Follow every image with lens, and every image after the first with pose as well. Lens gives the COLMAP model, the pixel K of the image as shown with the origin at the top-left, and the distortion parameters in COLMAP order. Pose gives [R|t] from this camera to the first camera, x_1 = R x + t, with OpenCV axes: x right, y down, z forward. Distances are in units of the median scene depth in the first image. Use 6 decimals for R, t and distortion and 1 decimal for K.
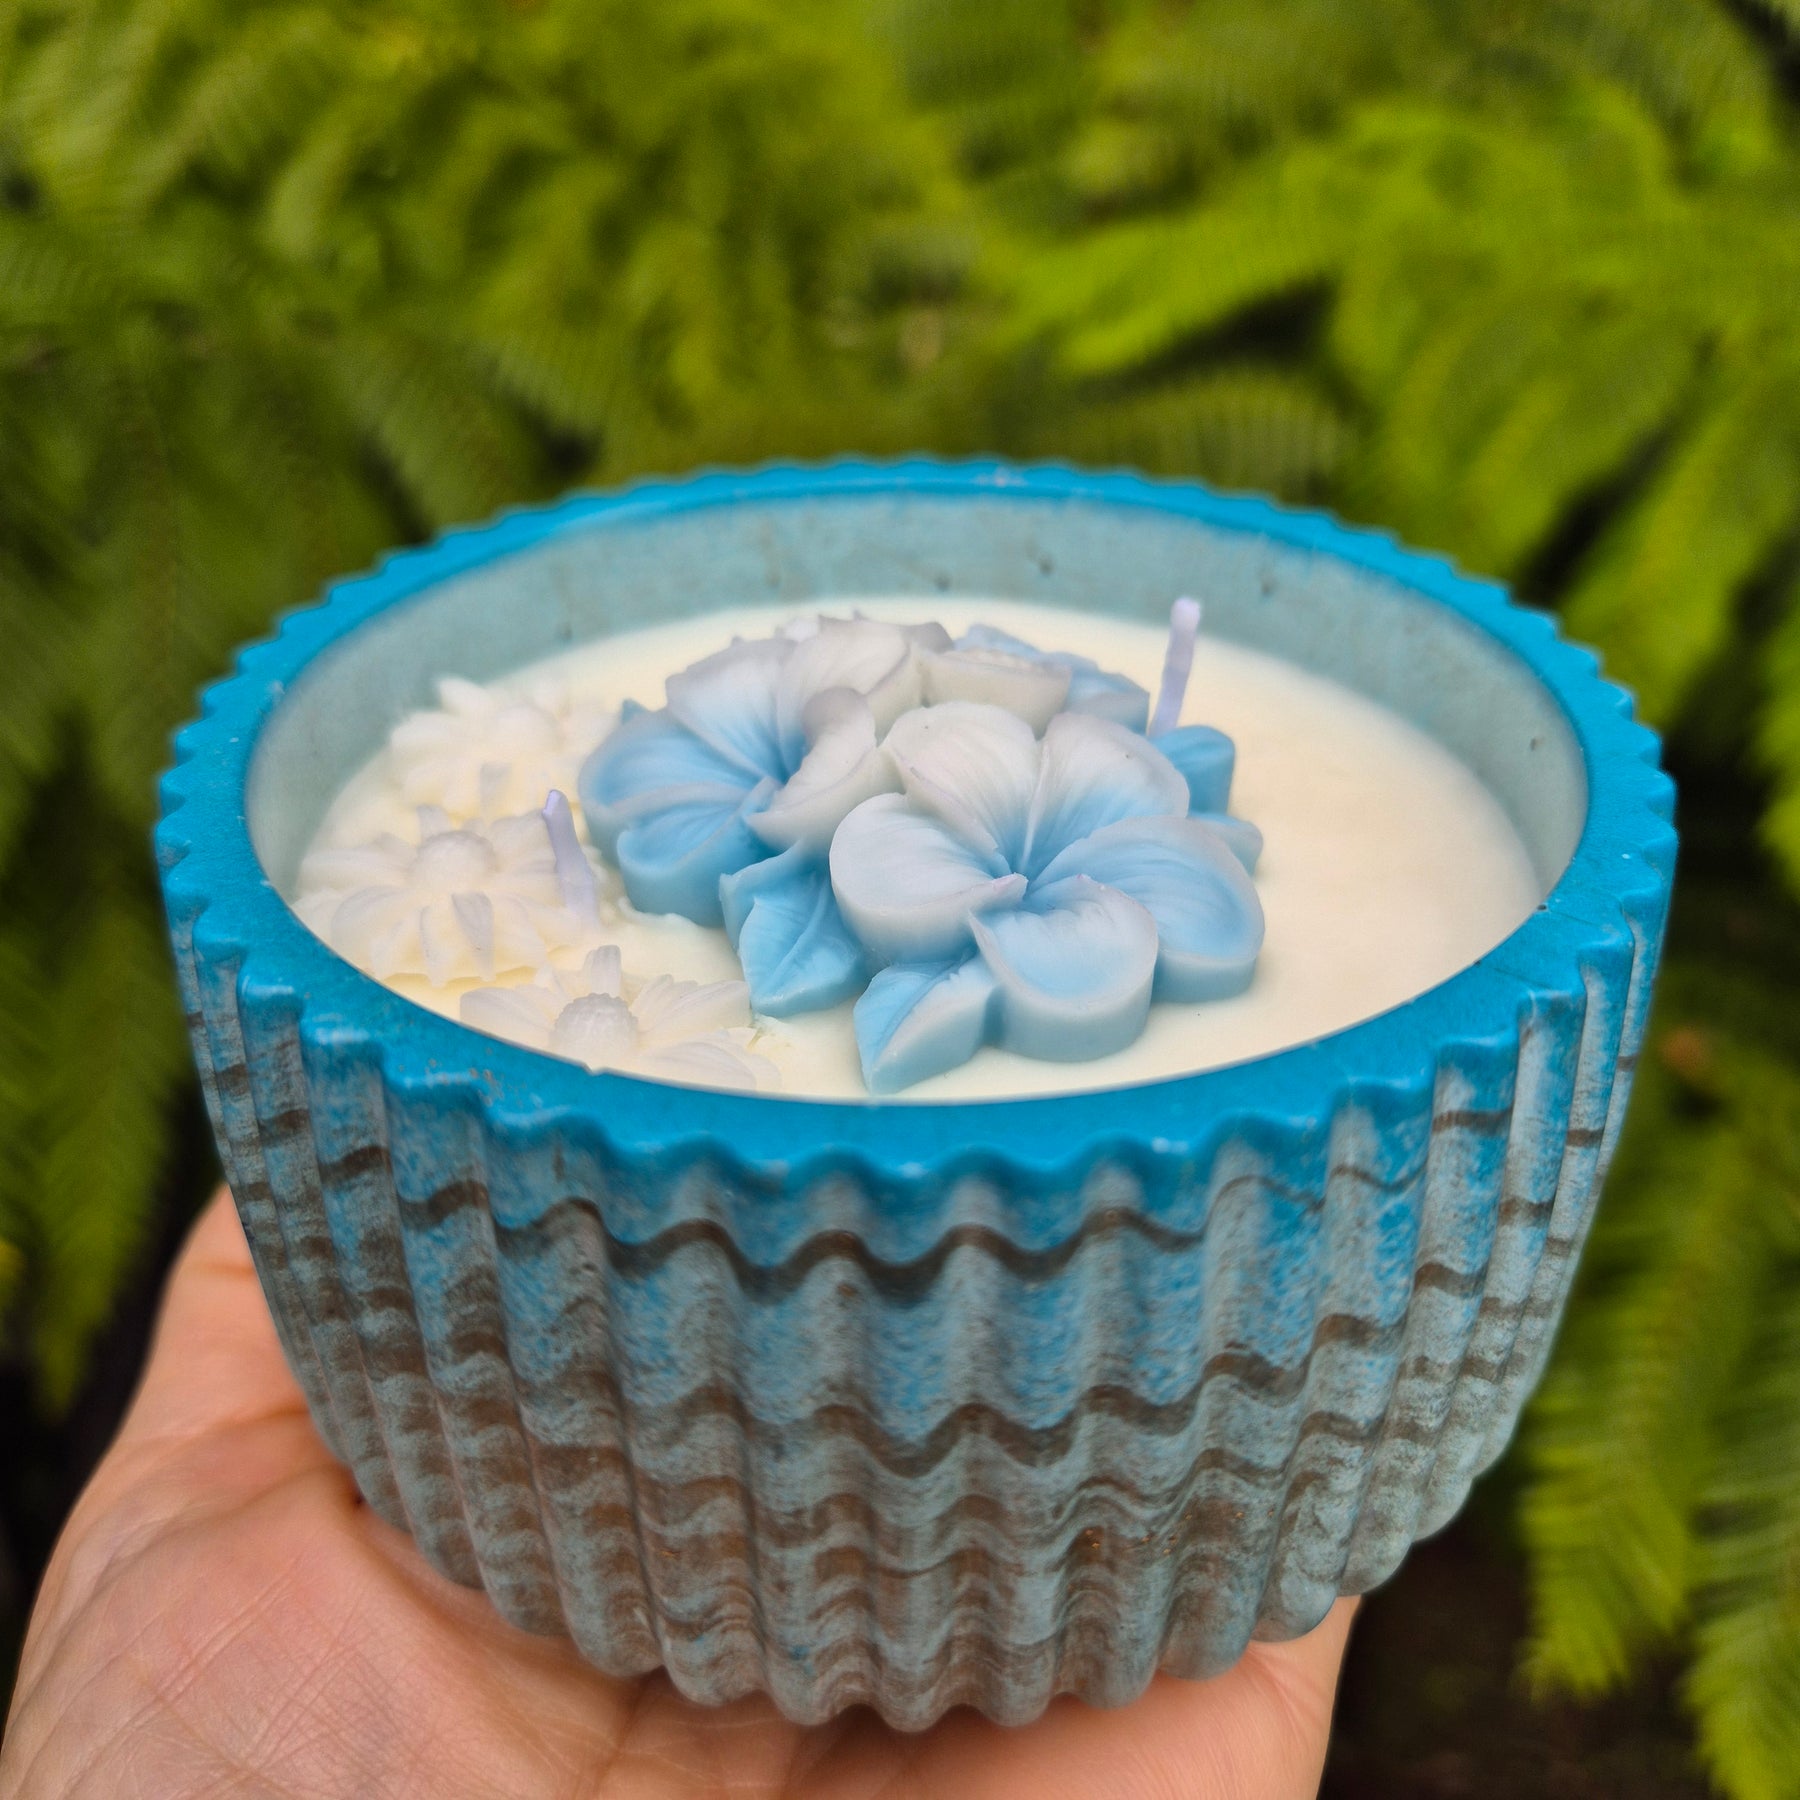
lens RADIAL K [[1600.0, 0, 889.1], [0, 1600.0, 863.9], [0, 0, 1]] dist [0.036080, -0.002852]
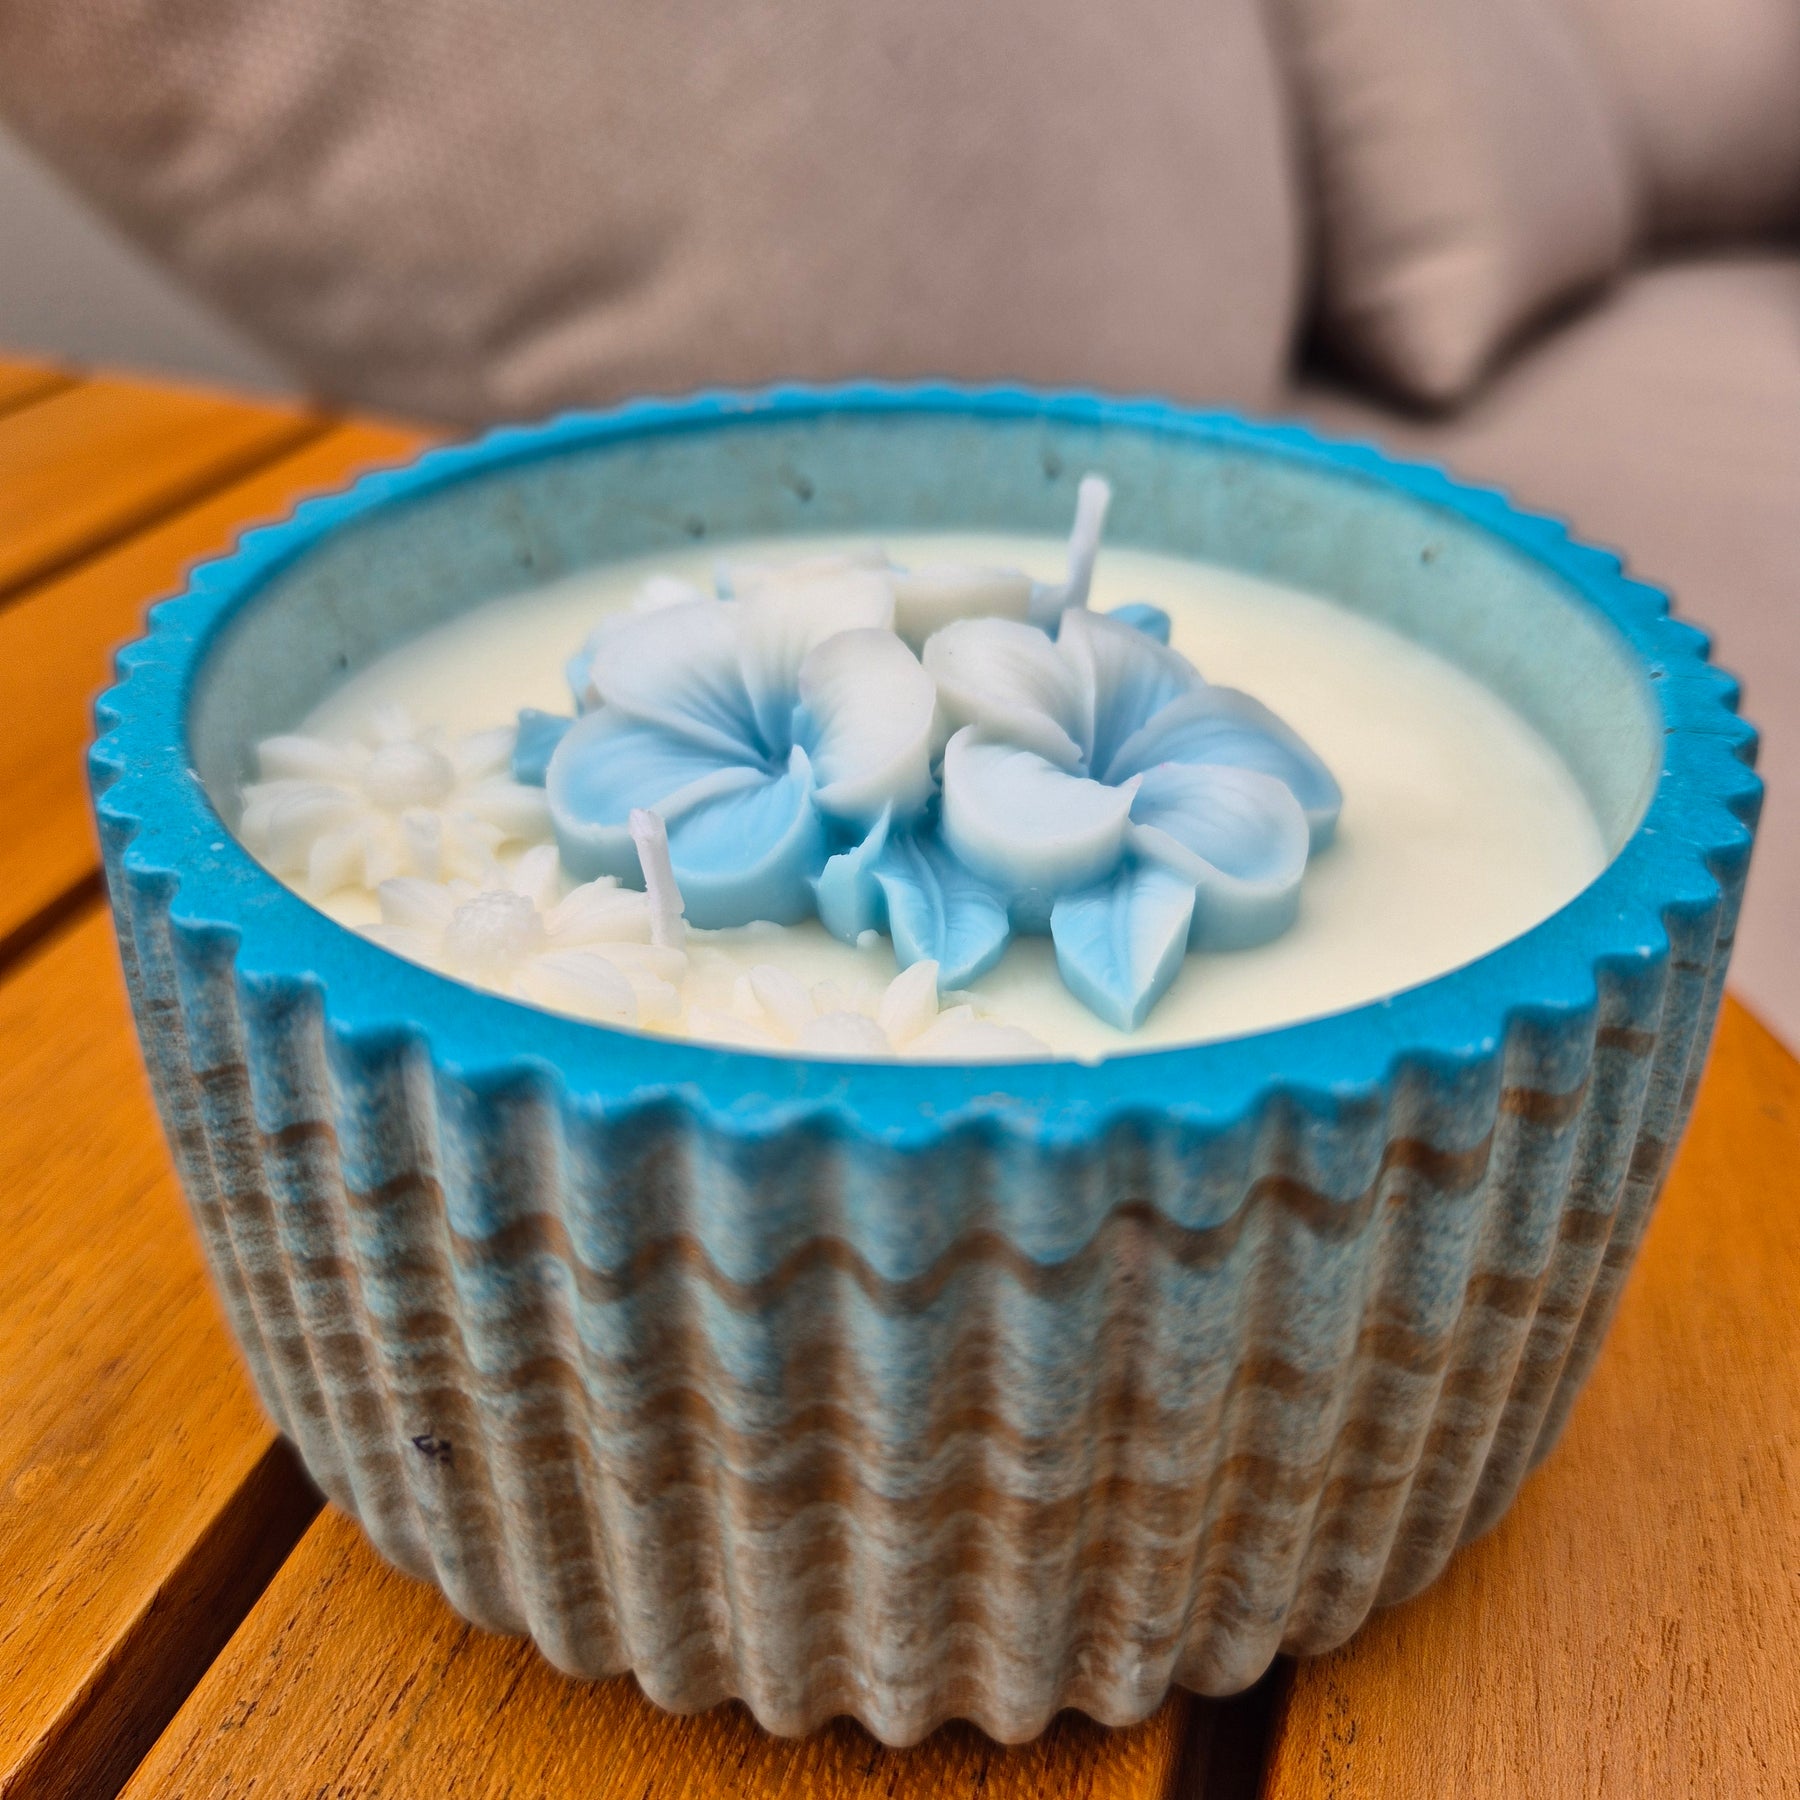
lens RADIAL K [[1653.0, 0, 917.7], [0, 1653.0, 898.3], [0, 0, 1]] dist [-0.034863, -0.000300]
pose [[0.888946, -0.260379, 0.376800, -0.393147], [0.246746, 0.965349, 0.084962, -0.035225], [-0.385866, 0.017448, 0.922390, 0.150263]]
